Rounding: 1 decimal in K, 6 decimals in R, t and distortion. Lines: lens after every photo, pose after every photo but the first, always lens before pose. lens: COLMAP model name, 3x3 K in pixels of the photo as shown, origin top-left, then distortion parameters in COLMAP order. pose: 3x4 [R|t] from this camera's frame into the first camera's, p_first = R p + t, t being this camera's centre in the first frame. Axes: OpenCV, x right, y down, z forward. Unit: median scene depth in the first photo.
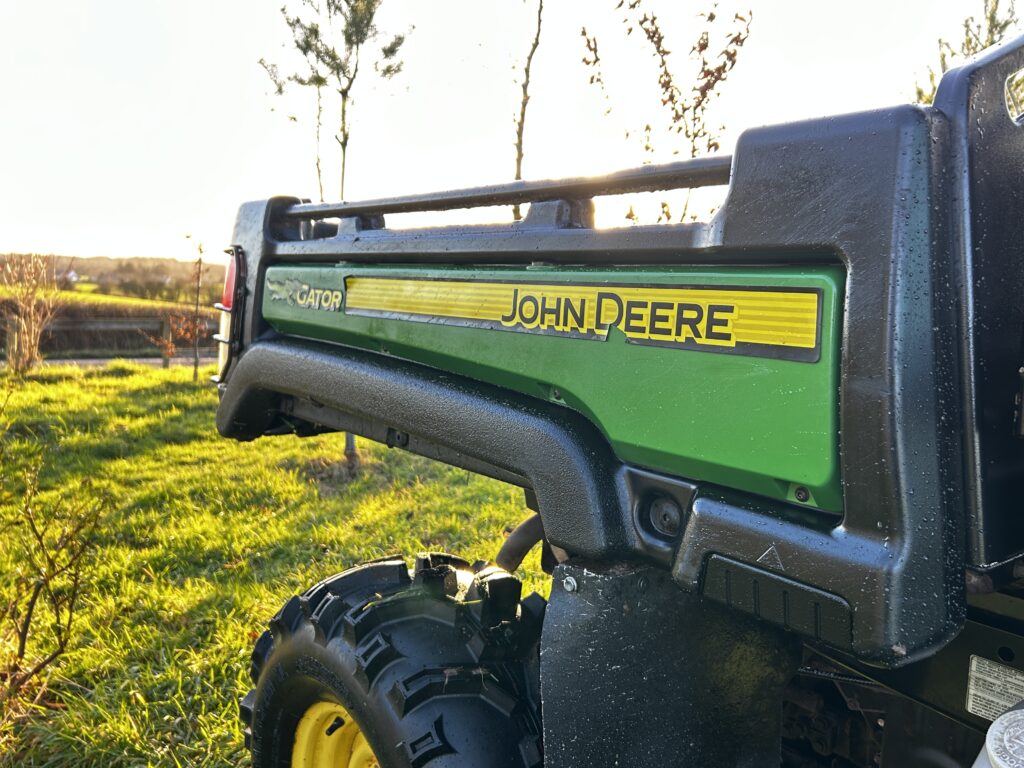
lens RADIAL K [[862.6, 0, 512.0], [0, 862.6, 384.0], [0, 0, 1]] dist [0.005277, 0.002917]
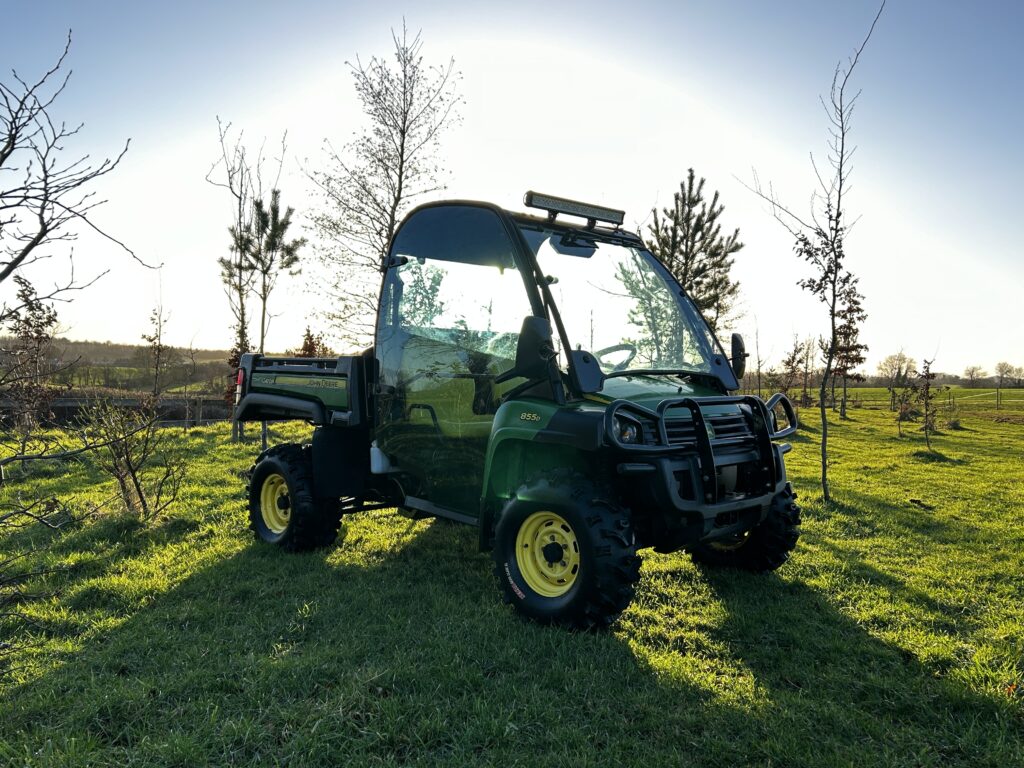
lens RADIAL K [[862.9, 0, 512.0], [0, 862.9, 384.0], [0, 0, 1]] dist [0.038385, -0.014258]
pose [[0.994146, -0.009973, 0.107586, 0.425552], [0.019947, 0.995557, -0.092029, 0.276530], [-0.106190, 0.093636, 0.989927, -2.801352]]
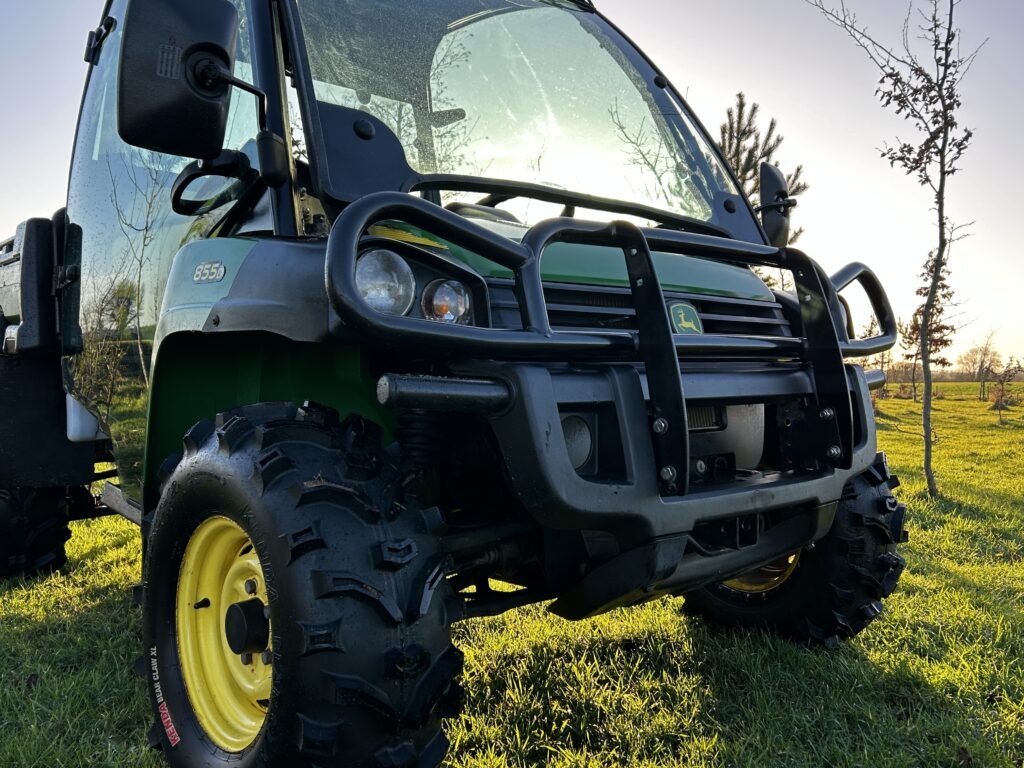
lens RADIAL K [[862.6, 0, 512.0], [0, 862.6, 384.0], [0, 0, 1]] dist [0.005277, 0.002917]
pose [[0.999321, -0.019530, 0.031227, 1.078017], [0.022408, 0.995258, -0.094653, 0.370238], [-0.029230, 0.095289, 0.995020, -1.239731]]
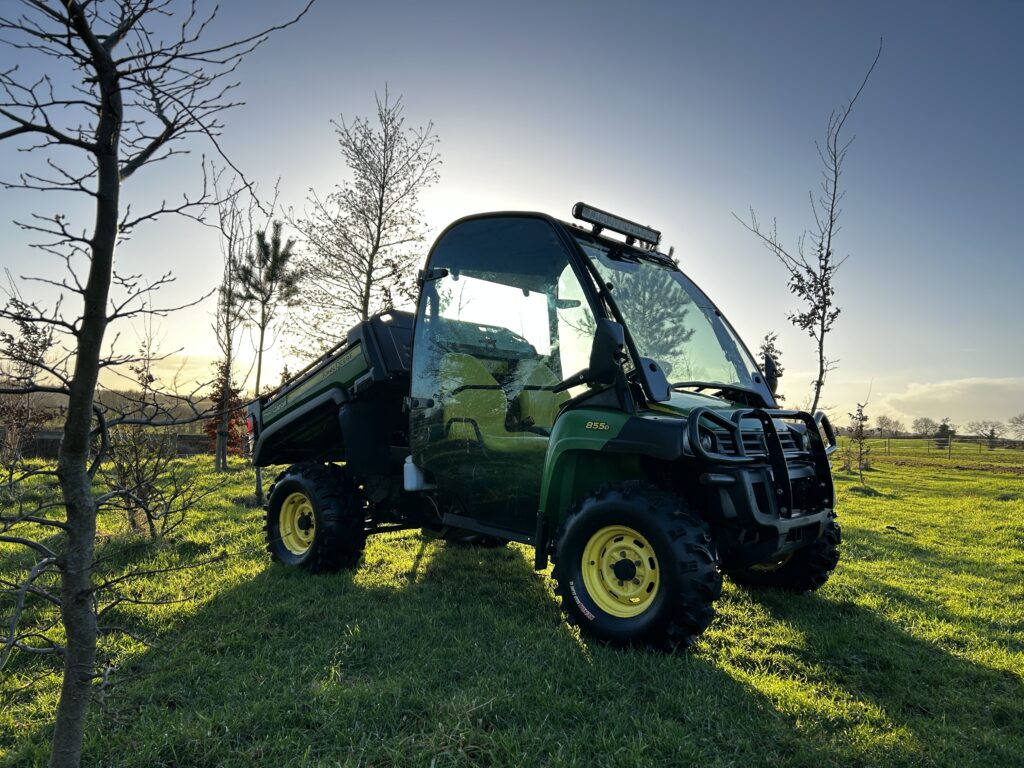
lens RADIAL K [[777.9, 0, 512.0], [0, 777.9, 384.0], [0, 0, 1]] dist [0.034020, -0.039586]
pose [[0.983178, 0.012329, 0.182232, 0.109931], [0.015473, 0.988510, -0.150361, 0.350066], [-0.181992, 0.150652, 0.971691, -2.370924]]
